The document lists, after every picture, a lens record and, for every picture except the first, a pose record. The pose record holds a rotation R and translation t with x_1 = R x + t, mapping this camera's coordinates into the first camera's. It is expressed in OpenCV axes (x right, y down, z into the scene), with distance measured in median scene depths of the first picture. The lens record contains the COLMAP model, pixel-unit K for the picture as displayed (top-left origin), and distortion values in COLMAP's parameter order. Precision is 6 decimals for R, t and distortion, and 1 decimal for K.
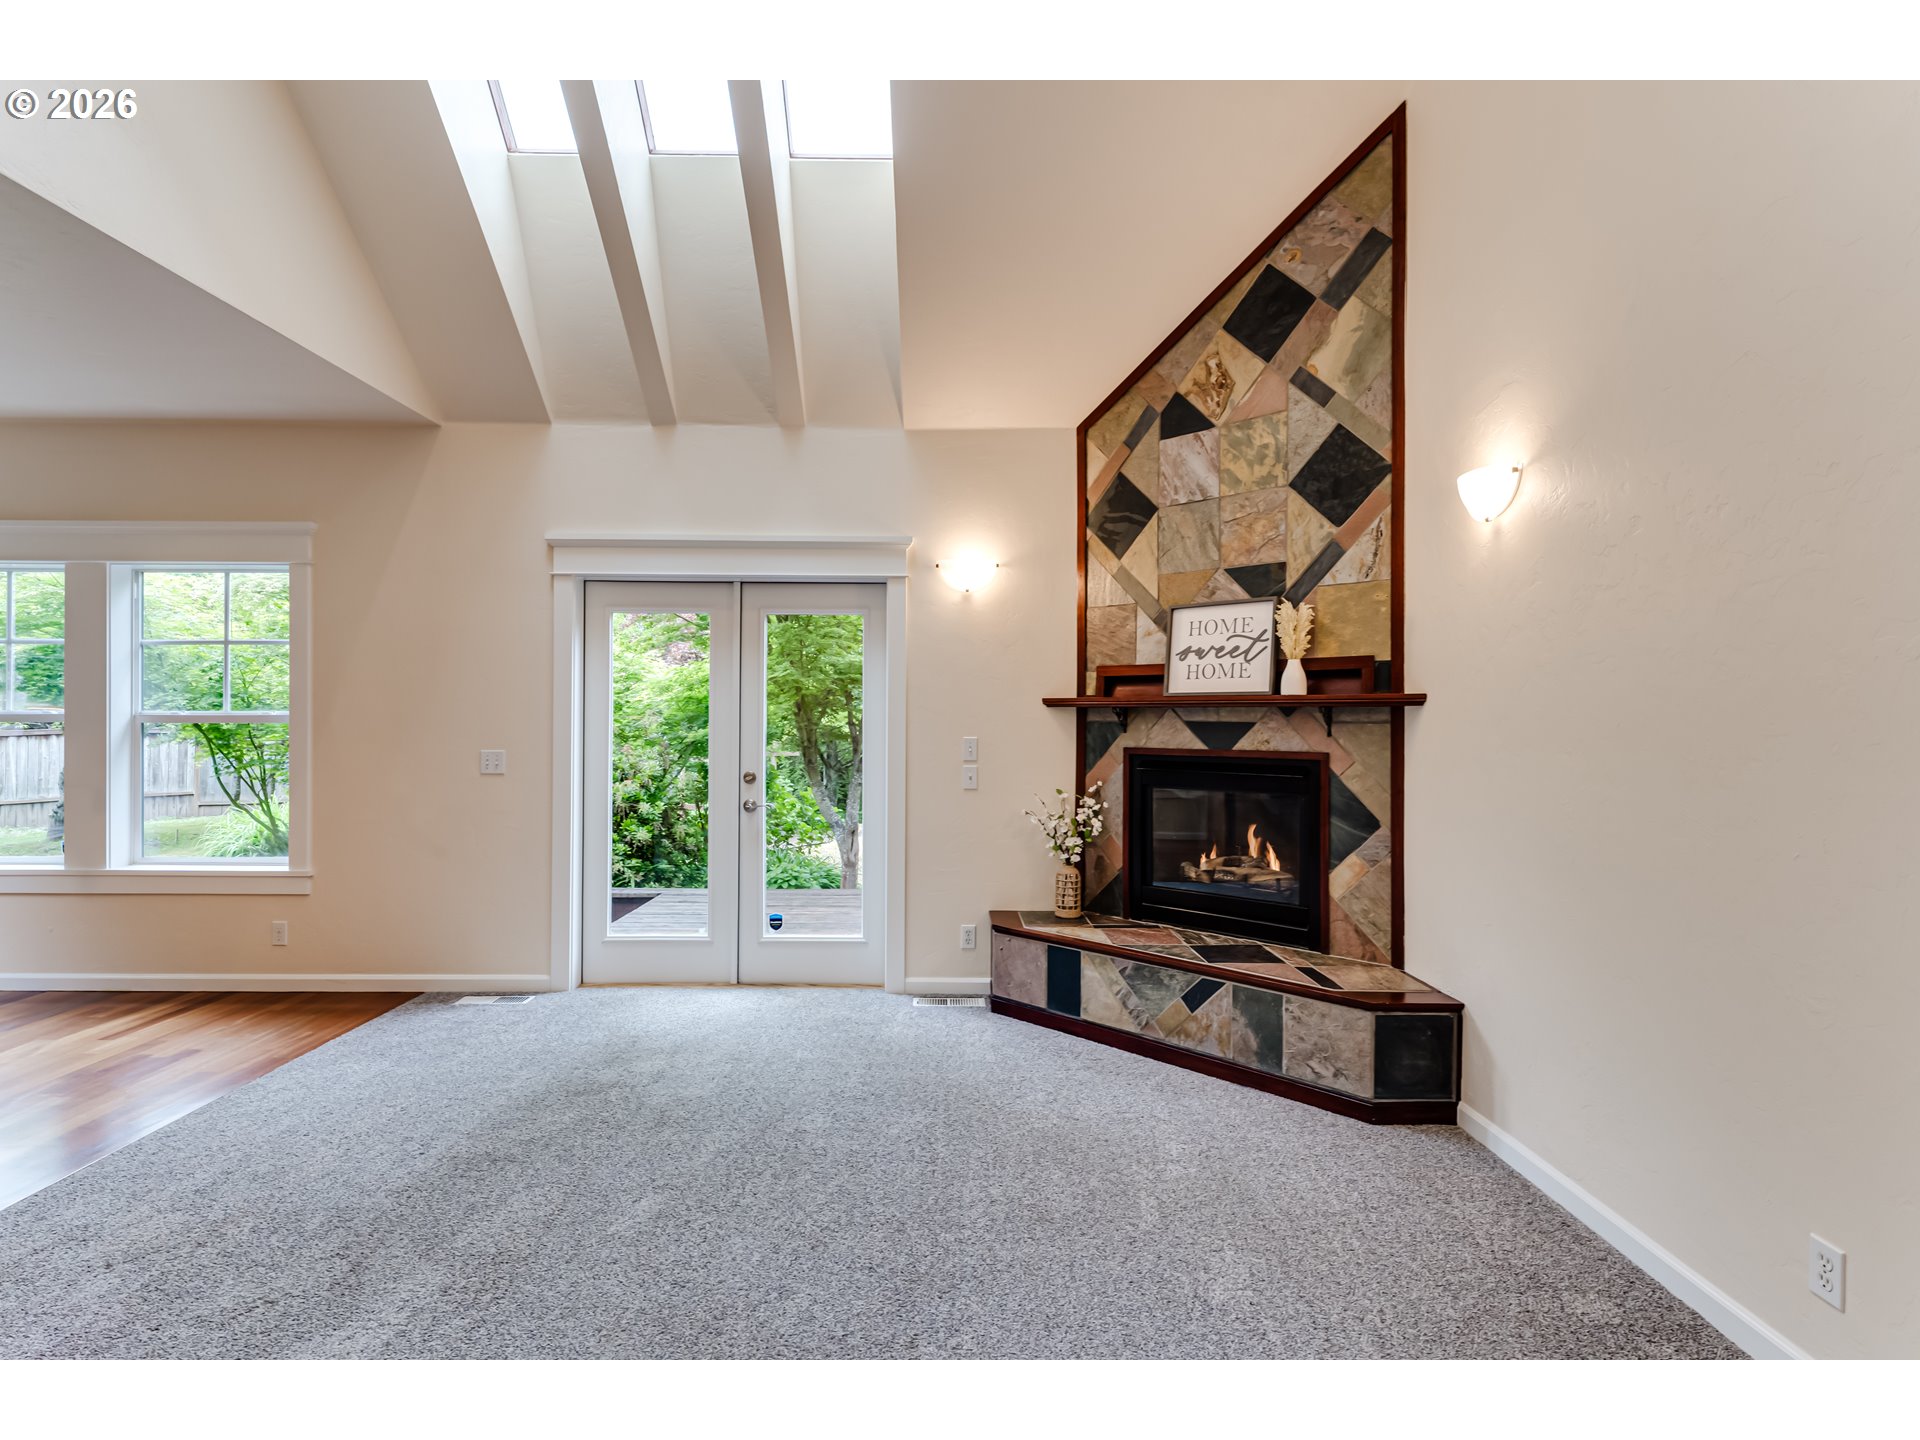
lens RADIAL K [[939.1, 0, 962.7], [0, 939.1, 718.2], [0, 0, 1]] dist [-0.002471, 0.000114]
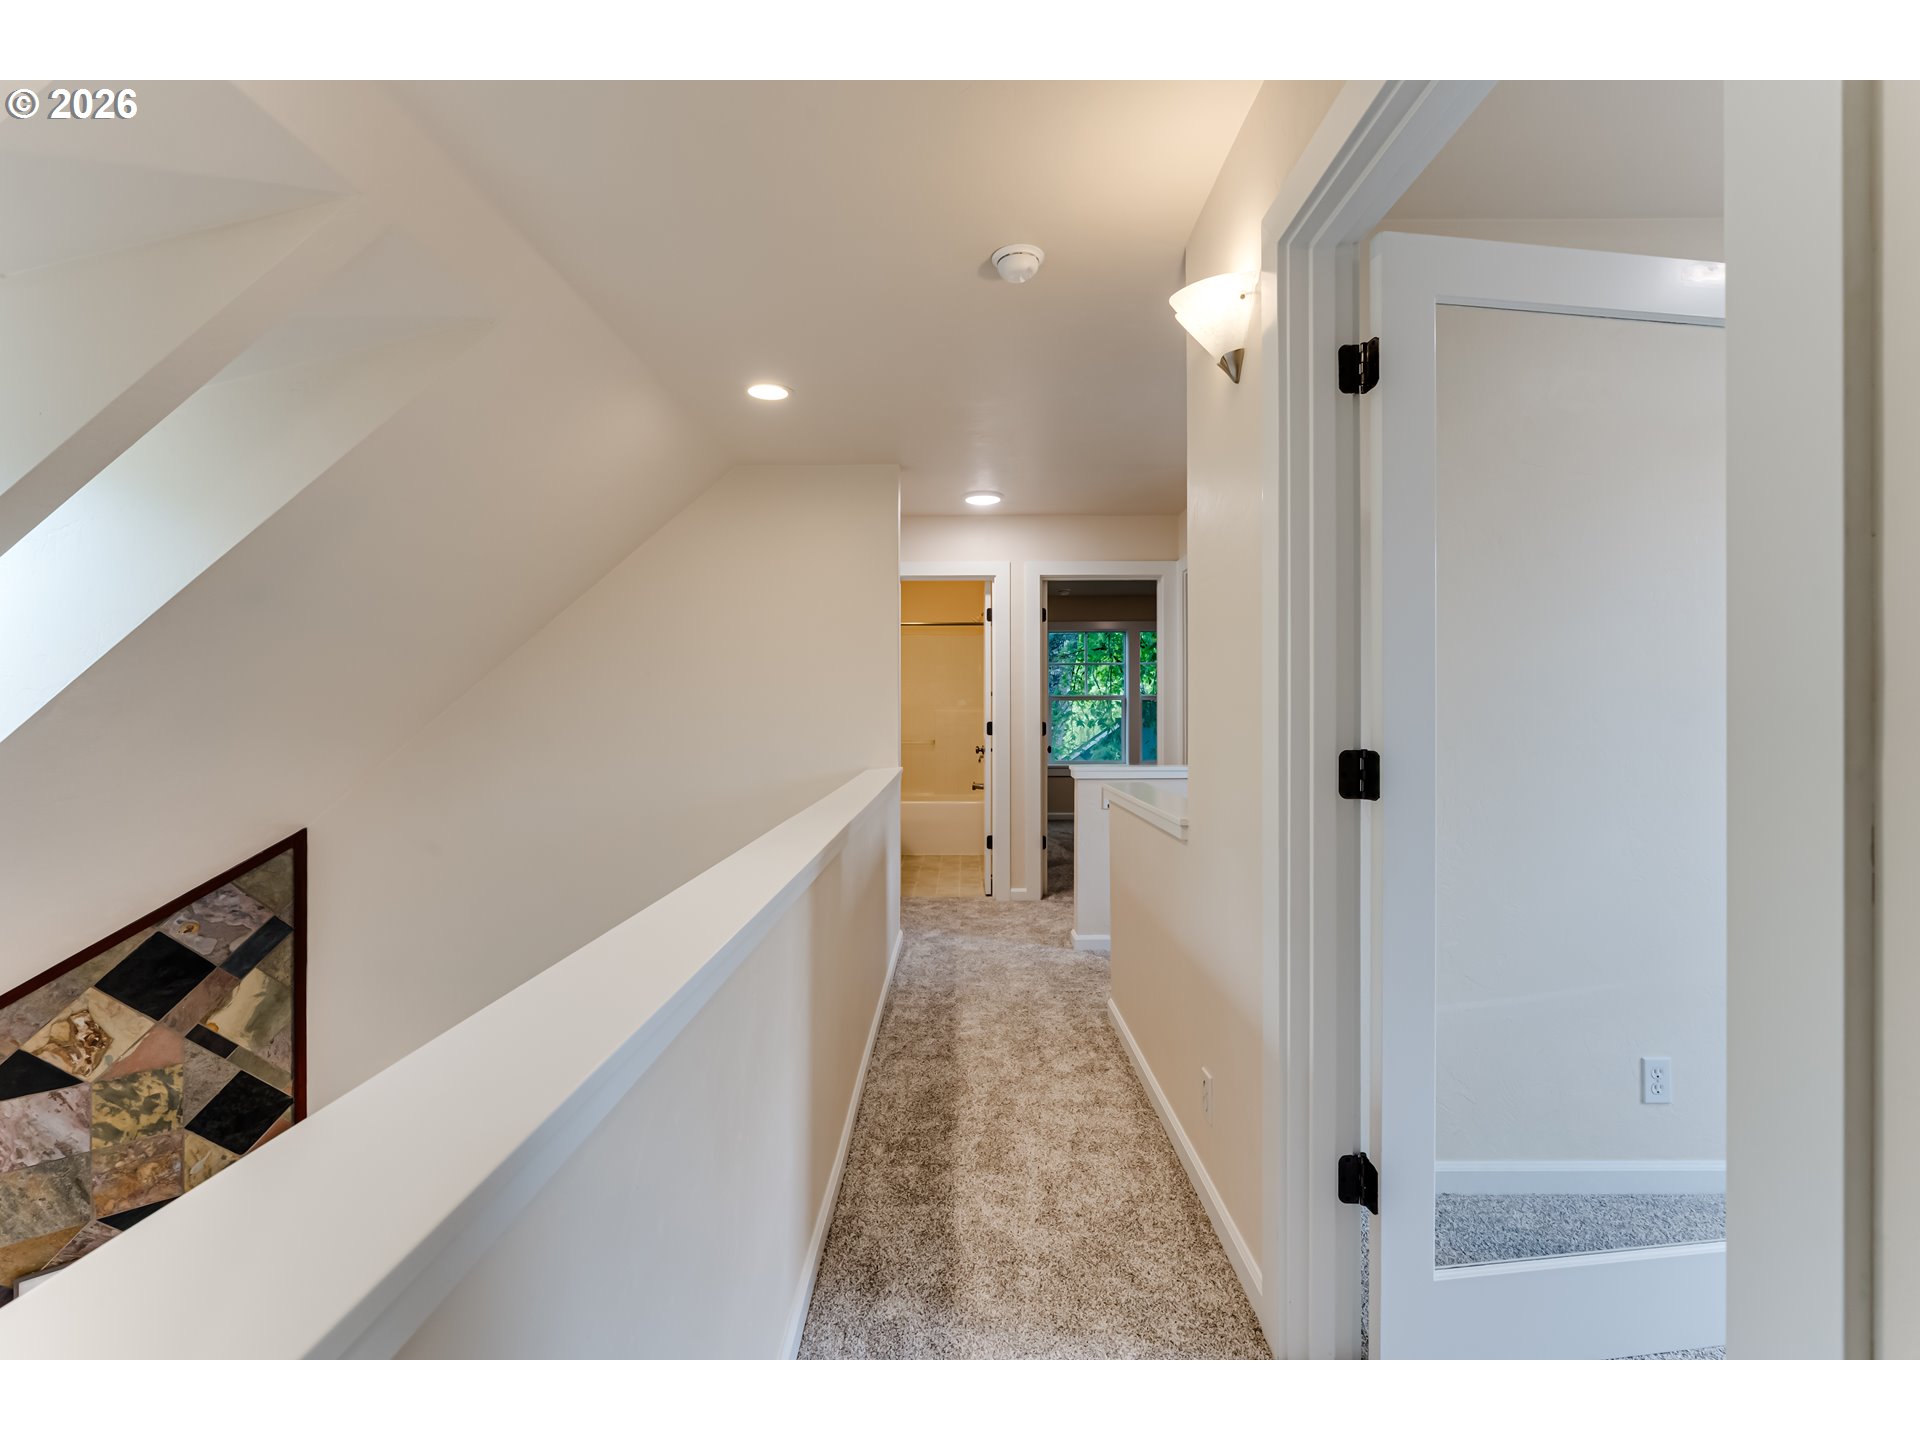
lens RADIAL K [[882.2, 0, 965.7], [0, 882.2, 712.4], [0, 0, 1]] dist [-0.001703, 0.000276]
pose [[0.003783, -0.007067, 0.999968, -0.680147], [-0.000533, 0.999975, 0.007069, -0.722320], [-0.999993, -0.000560, 0.003779, 0.043670]]
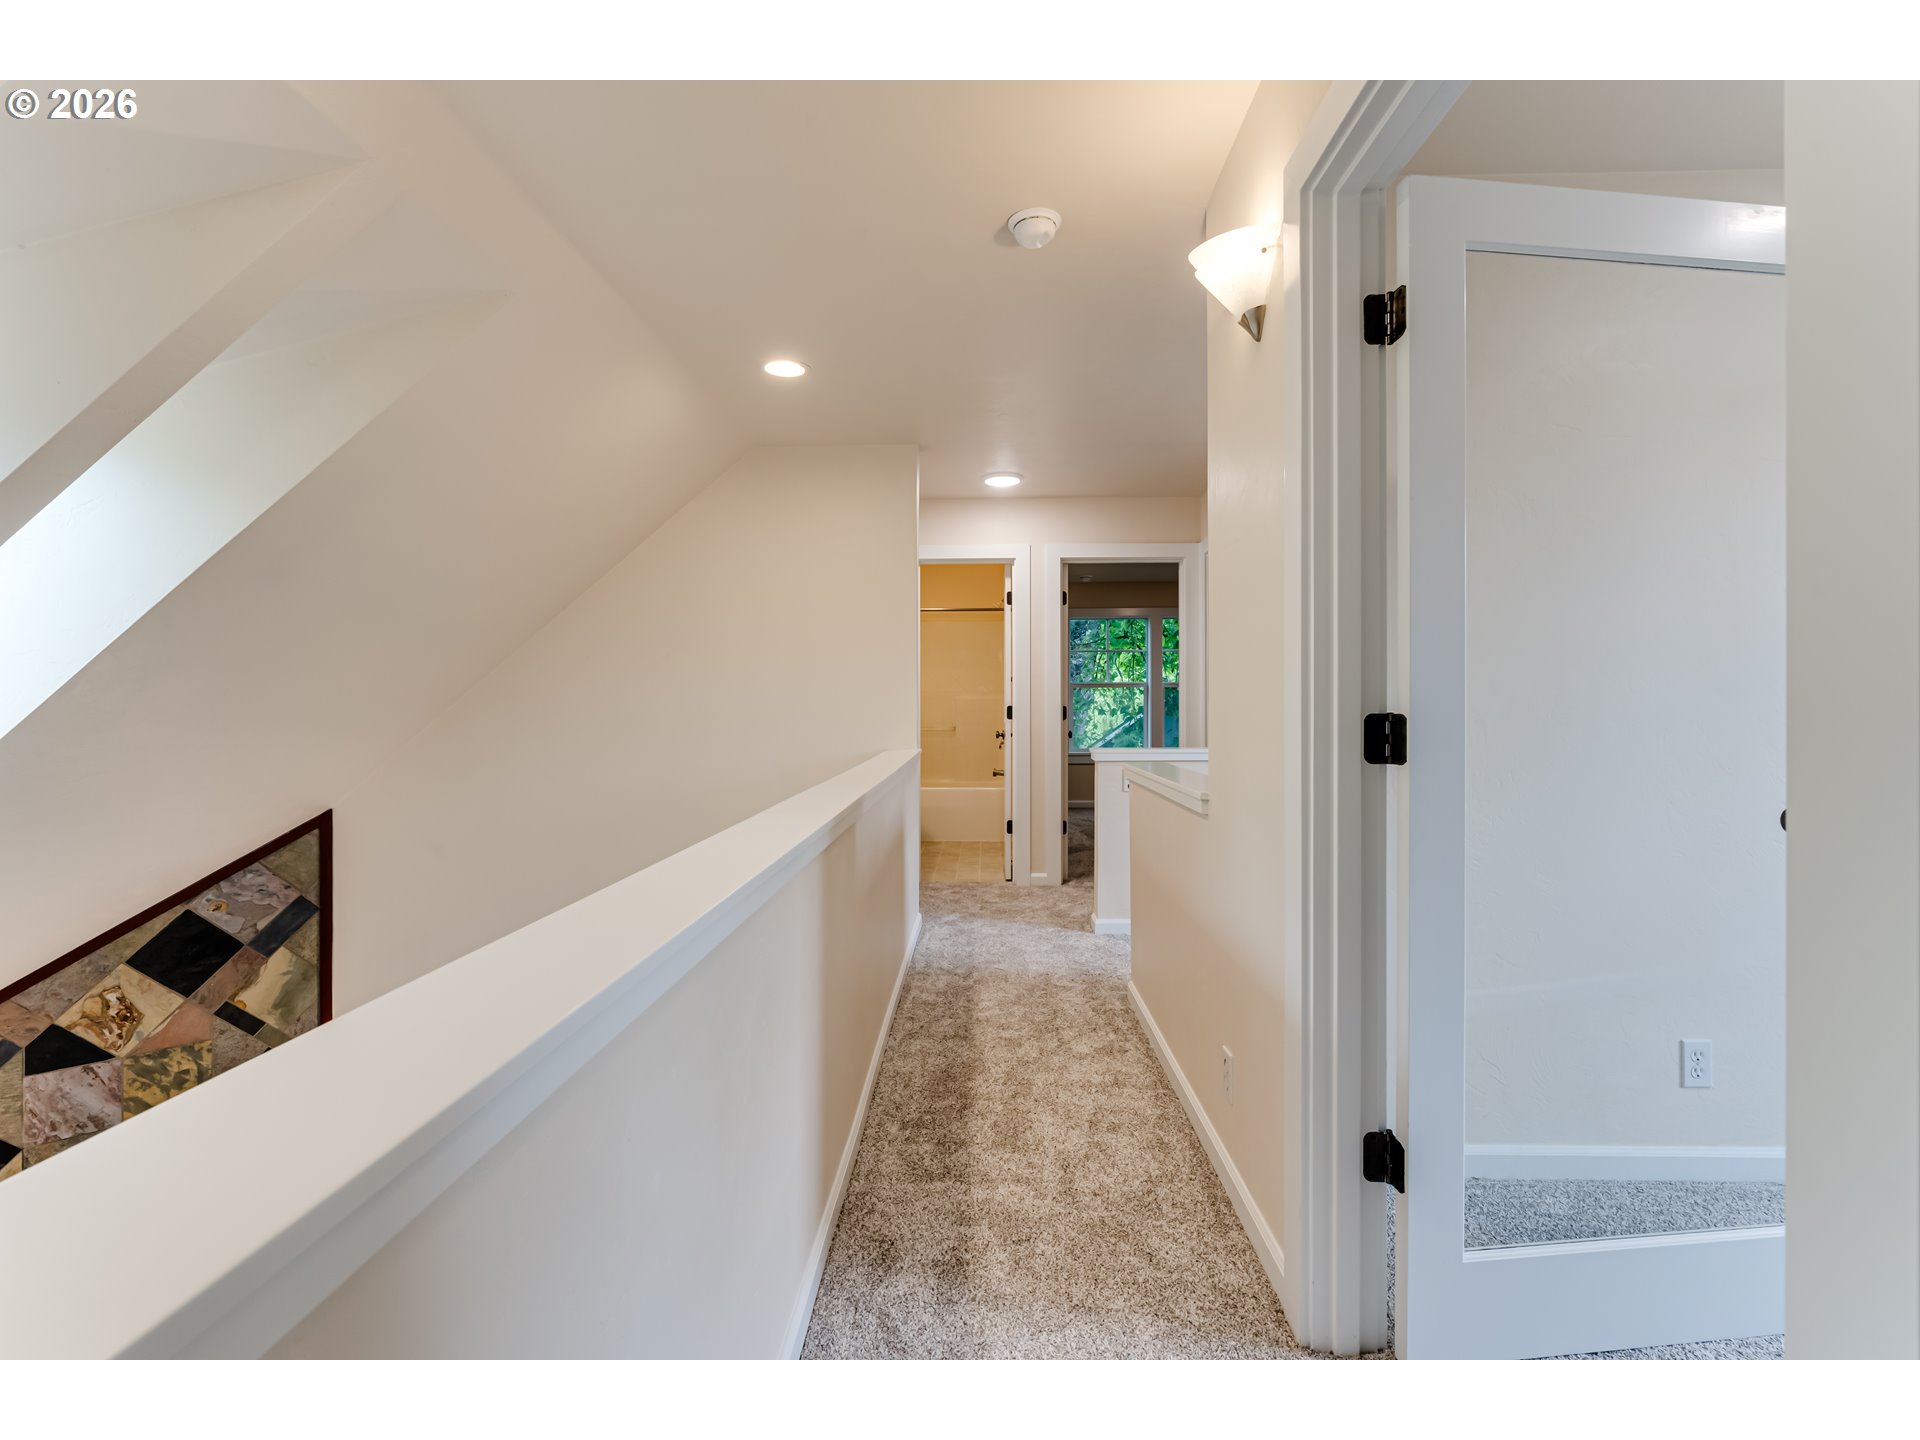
lens RADIAL K [[881.2, 0, 967.4], [0, 881.2, 706.3], [0, 0, 1]] dist [-0.001648, 0.000166]
pose [[0.027687, -0.008503, 0.999580, -0.670577], [0.000018, 0.999964, 0.008505, -0.708533], [-0.999617, -0.000218, 0.027686, 0.039038]]
